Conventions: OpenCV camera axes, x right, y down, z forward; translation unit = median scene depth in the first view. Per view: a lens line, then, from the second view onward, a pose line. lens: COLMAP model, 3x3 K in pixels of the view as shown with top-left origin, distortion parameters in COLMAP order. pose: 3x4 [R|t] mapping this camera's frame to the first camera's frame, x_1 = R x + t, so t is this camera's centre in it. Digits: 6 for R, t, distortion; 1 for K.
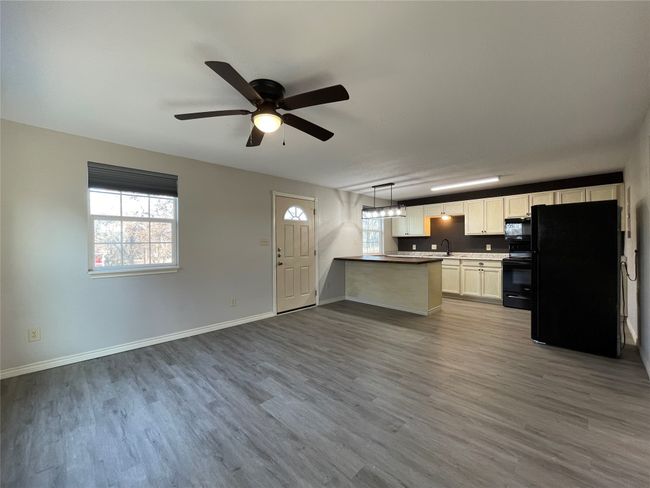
lens RADIAL K [[266.7, 0, 323.3], [0, 266.7, 243.8], [0, 0, 1]] dist [-0.003405, -0.000134]
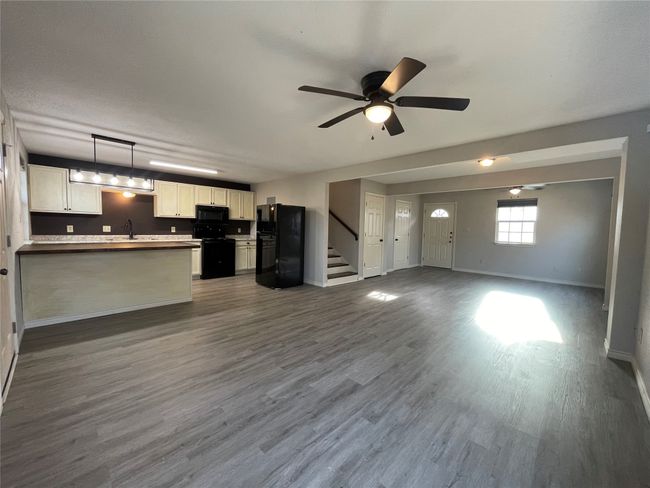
lens RADIAL K [[266.7, 0, 323.3], [0, 266.7, 243.8], [0, 0, 1]] dist [-0.003405, -0.000134]
pose [[-0.019586, -0.053617, 0.998369, -0.916873], [-0.020311, 0.998376, 0.053219, 0.003868], [-0.999602, -0.019236, -0.020643, 0.878126]]
